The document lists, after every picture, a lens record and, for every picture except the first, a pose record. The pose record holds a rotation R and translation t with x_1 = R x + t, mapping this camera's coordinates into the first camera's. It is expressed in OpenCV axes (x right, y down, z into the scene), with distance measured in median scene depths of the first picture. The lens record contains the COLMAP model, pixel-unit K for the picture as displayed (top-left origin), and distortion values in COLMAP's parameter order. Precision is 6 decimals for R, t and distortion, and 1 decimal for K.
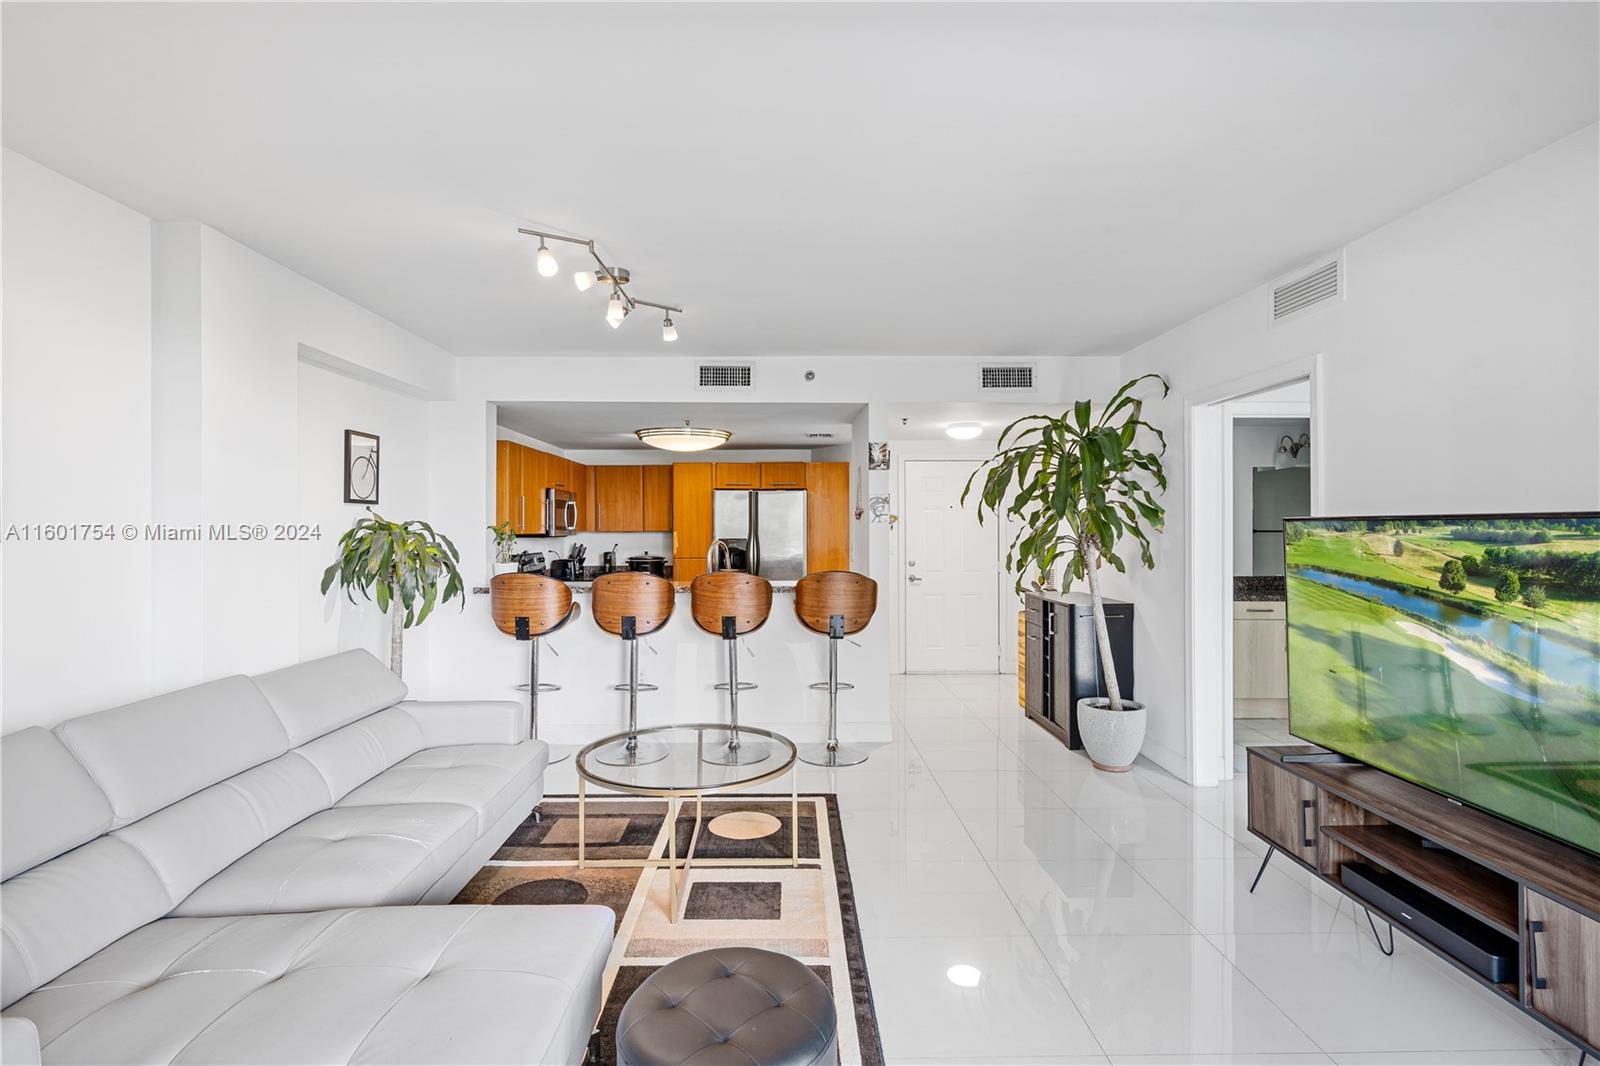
lens RADIAL K [[777.5, 0, 784.7], [0, 777.5, 513.7], [0, 0, 1]] dist [-0.023002, 0.006933]
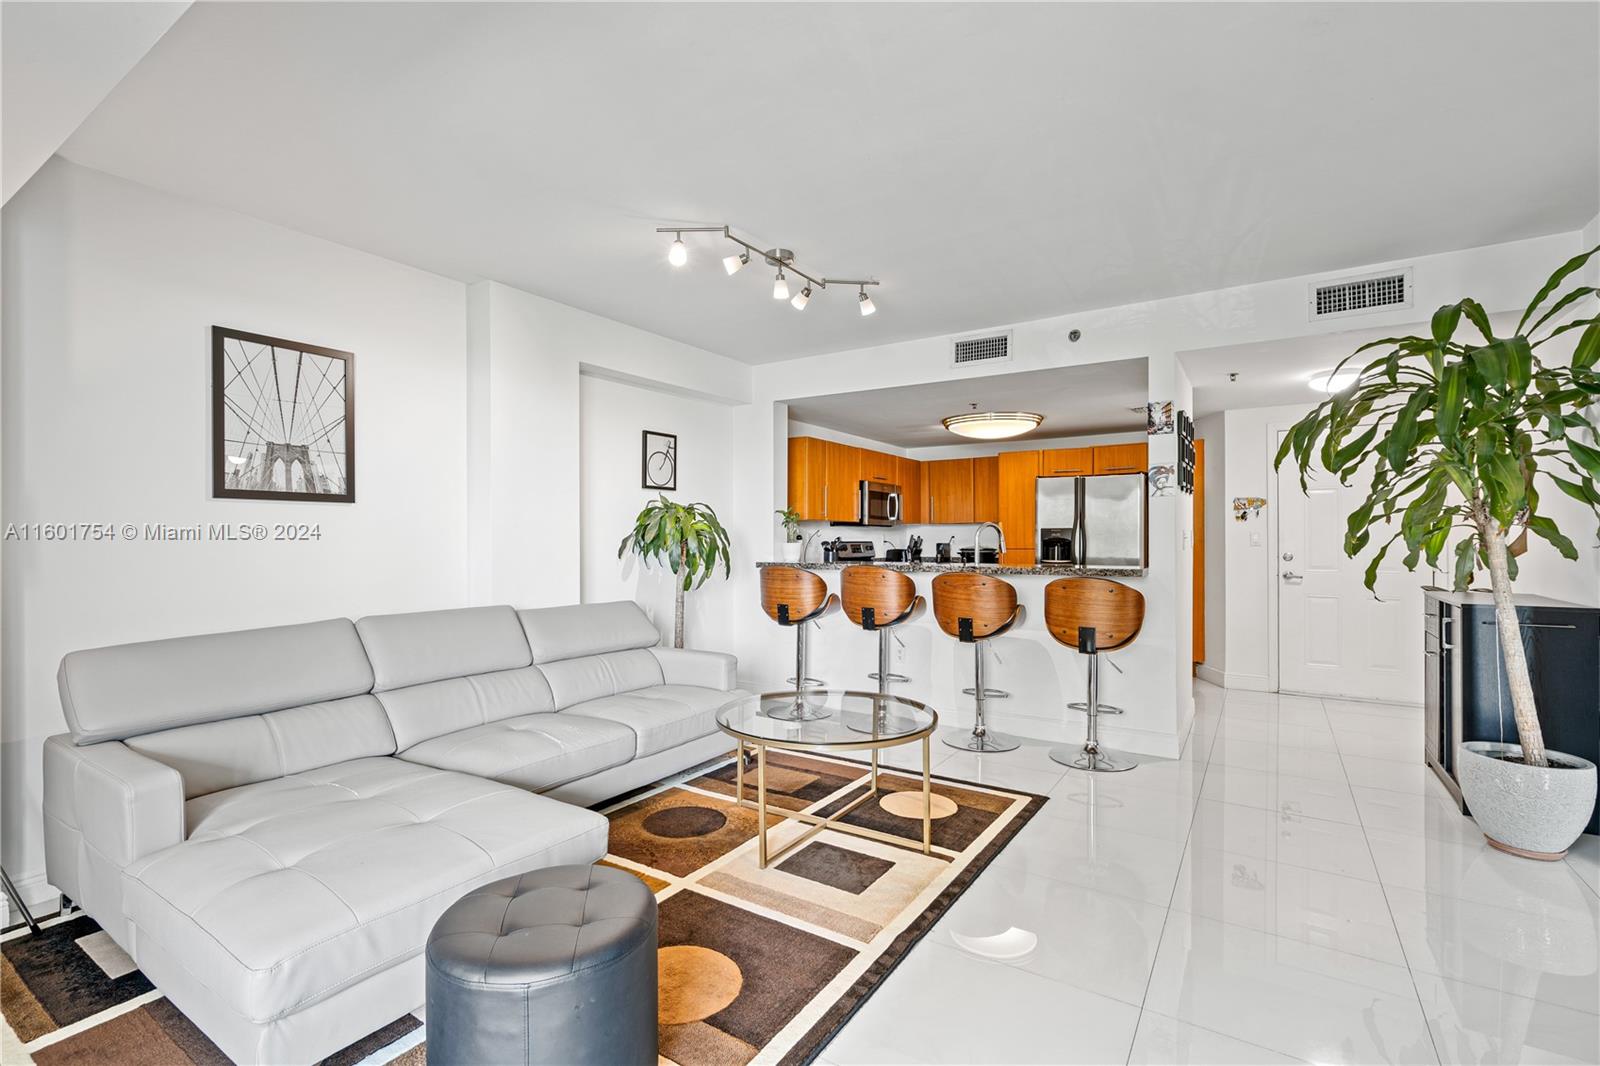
lens RADIAL K [[731.3, 0, 778.4], [0, 731.3, 534.0], [0, 0, 1]] dist [-0.004968, 0.002971]
pose [[0.824305, -0.002590, -0.566140, 0.246408], [0.009412, 0.999914, 0.009130, 0.043633], [0.566067, -0.012854, 0.824259, 0.123865]]
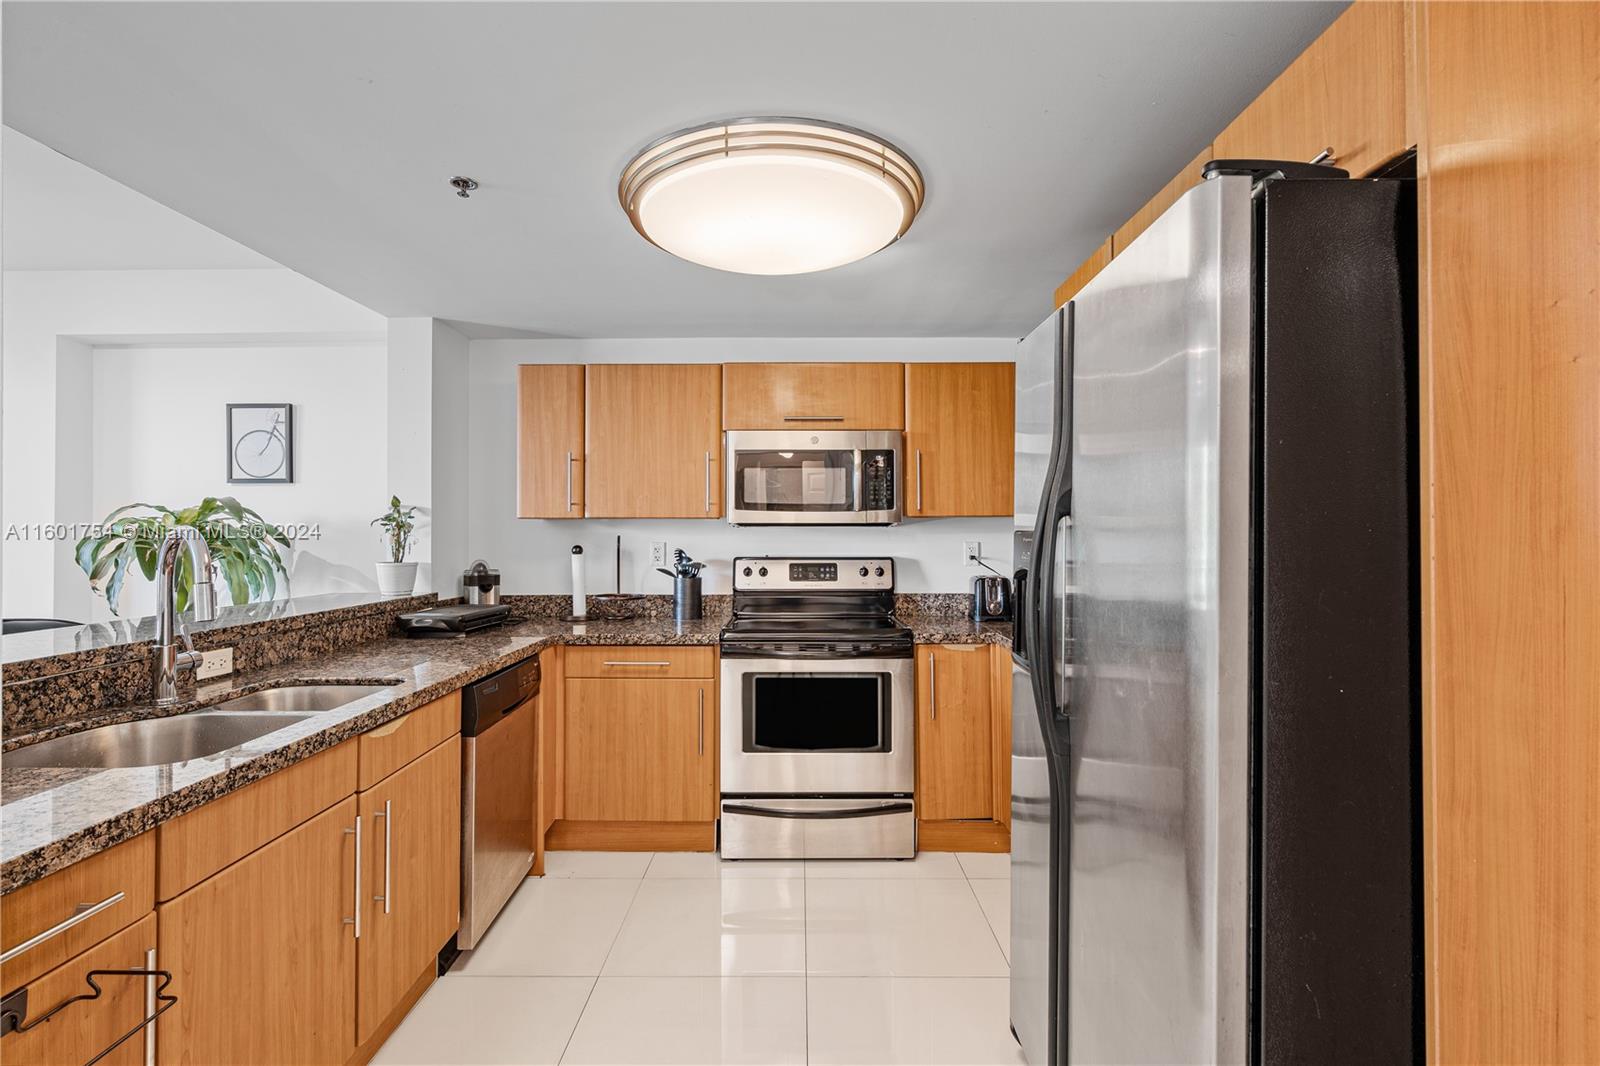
lens RADIAL K [[731.3, 0, 795.5], [0, 731.3, 522.8], [0, 0, 1]] dist [-0.004968, 0.002971]
pose [[-0.019395, -0.009682, -0.999765, 0.246677], [0.021352, 0.999721, -0.010095, 0.047720], [0.999584, -0.021543, -0.019183, 1.459855]]
